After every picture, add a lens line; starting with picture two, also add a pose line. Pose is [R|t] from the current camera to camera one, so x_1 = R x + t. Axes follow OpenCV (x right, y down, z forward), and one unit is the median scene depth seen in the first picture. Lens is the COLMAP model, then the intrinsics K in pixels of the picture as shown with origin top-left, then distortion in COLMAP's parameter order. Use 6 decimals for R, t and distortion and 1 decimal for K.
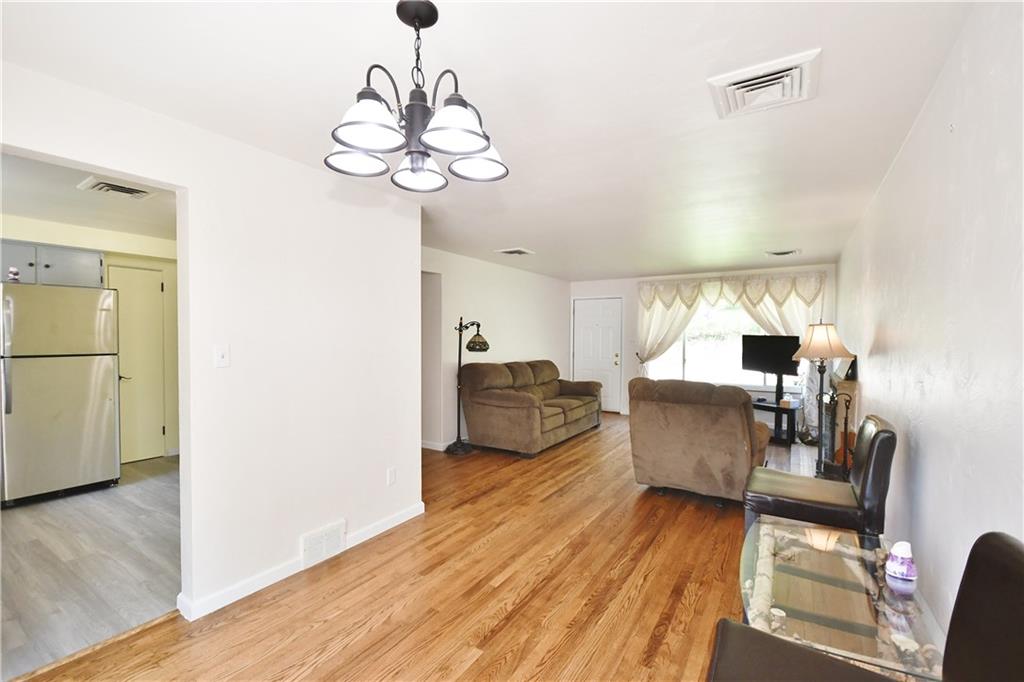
lens RADIAL K [[444.5, 0, 512.0], [0, 444.5, 341.0], [0, 0, 1]] dist [-0.022632, -0.000304]
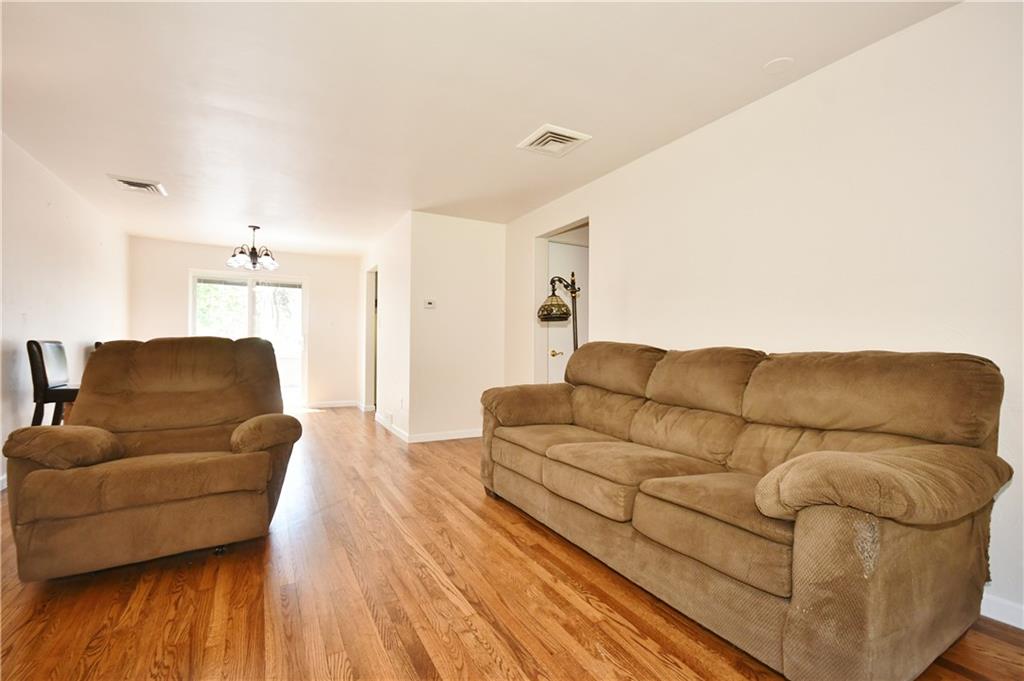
lens RADIAL K [[448.9, 0, 504.9], [0, 448.9, 340.2], [0, 0, 1]] dist [0.000282, 0.000158]
pose [[-0.498266, -0.013713, -0.866915, 0.593368], [-0.012106, 0.999887, -0.008858, 0.066710], [0.866939, 0.006081, -0.498376, 1.394134]]
